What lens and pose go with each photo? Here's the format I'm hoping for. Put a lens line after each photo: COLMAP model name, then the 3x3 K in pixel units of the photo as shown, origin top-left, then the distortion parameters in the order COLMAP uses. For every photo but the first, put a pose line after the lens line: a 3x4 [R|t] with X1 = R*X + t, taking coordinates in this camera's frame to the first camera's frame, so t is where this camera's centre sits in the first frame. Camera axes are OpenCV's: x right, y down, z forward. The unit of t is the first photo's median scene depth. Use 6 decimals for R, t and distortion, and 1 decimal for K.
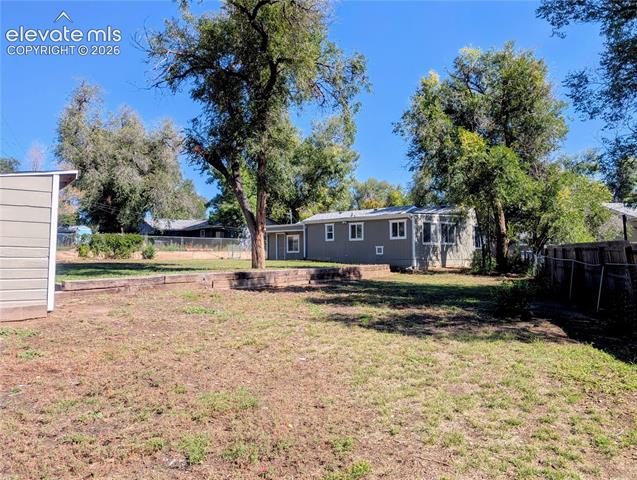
lens RADIAL K [[458.3, 0, 315.8], [0, 458.3, 238.2], [0, 0, 1]] dist [0.015855, -0.010896]
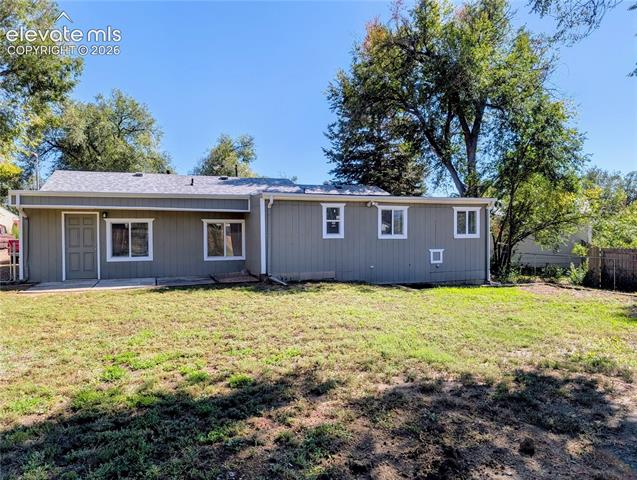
lens RADIAL K [[458.3, 0, 315.8], [0, 458.3, 238.2], [0, 0, 1]] dist [0.015855, -0.010896]
pose [[0.441124, -0.009131, 0.897400, -0.419177], [-0.031805, 0.999161, 0.025801, -0.006352], [-0.896882, -0.039923, 0.440464, 0.796596]]
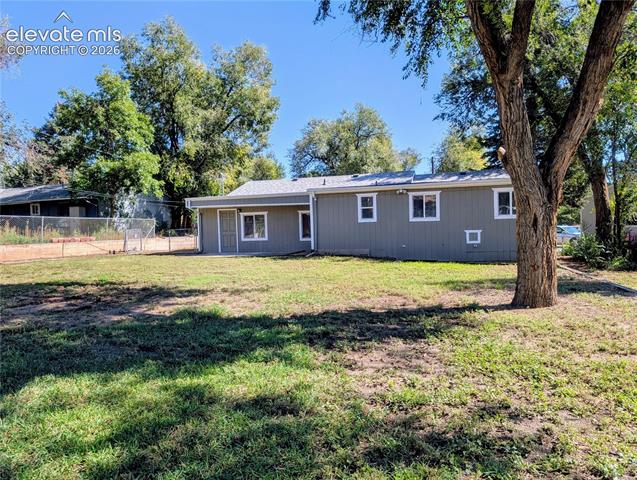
lens RADIAL K [[458.3, 0, 315.8], [0, 458.3, 238.2], [0, 0, 1]] dist [0.015855, -0.010896]
pose [[0.901236, -0.030749, 0.432237, -0.291822], [0.007188, 0.998403, 0.056038, -0.007135], [-0.433270, -0.047397, 0.900017, 0.482332]]
